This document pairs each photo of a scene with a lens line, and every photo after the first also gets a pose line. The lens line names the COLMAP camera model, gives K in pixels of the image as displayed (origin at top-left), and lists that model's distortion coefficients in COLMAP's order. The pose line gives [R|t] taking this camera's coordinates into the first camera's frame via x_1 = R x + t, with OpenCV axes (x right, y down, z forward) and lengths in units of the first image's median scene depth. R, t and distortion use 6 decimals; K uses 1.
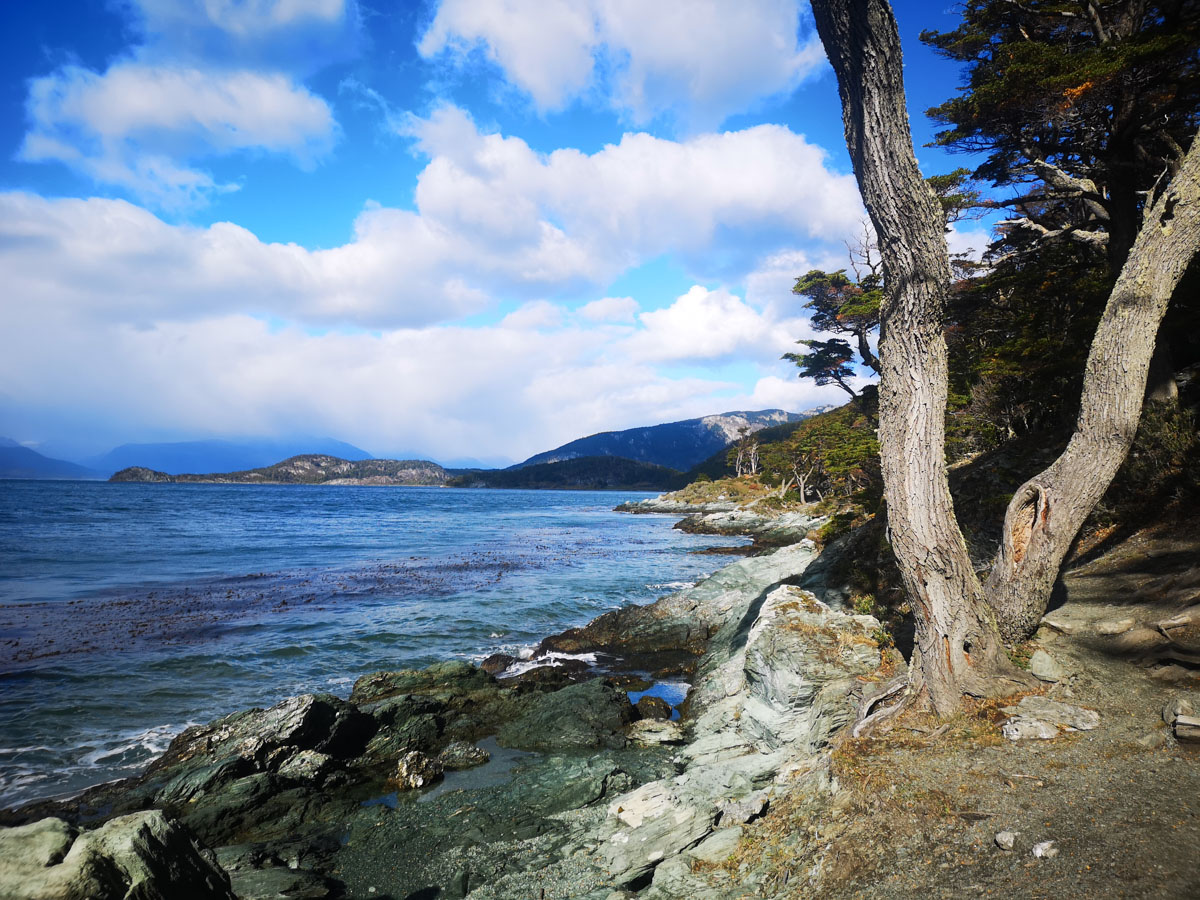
lens RADIAL K [[913.0, 0, 600.0], [0, 913.0, 450.0], [0, 0, 1]] dist [0.079326, -0.083481]
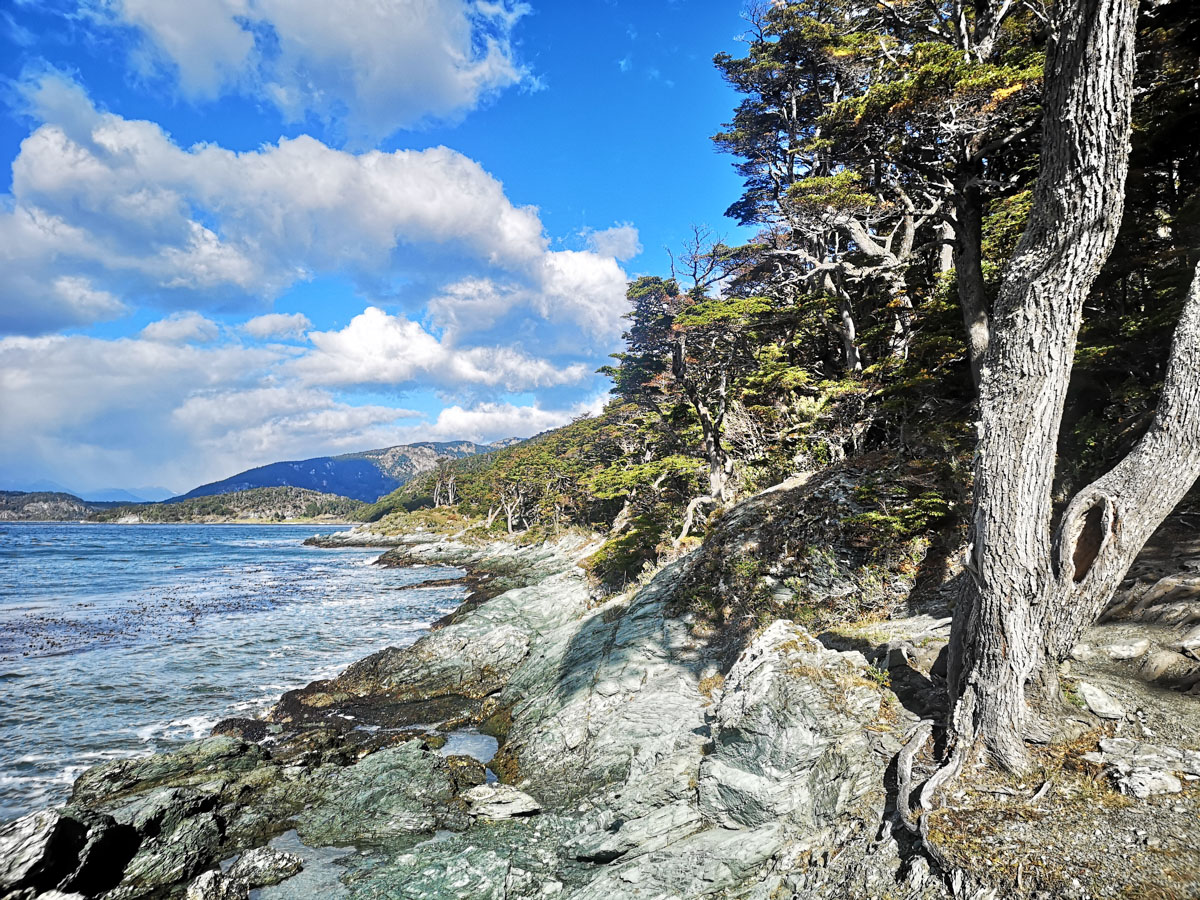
lens RADIAL K [[913.0, 0, 600.0], [0, 913.0, 450.0], [0, 0, 1]] dist [0.079326, -0.083481]
pose [[0.944170, 0.015460, 0.329095, -0.134996], [-0.004319, 0.999393, -0.034558, 0.015163], [-0.329430, 0.031207, 0.943664, 0.168538]]
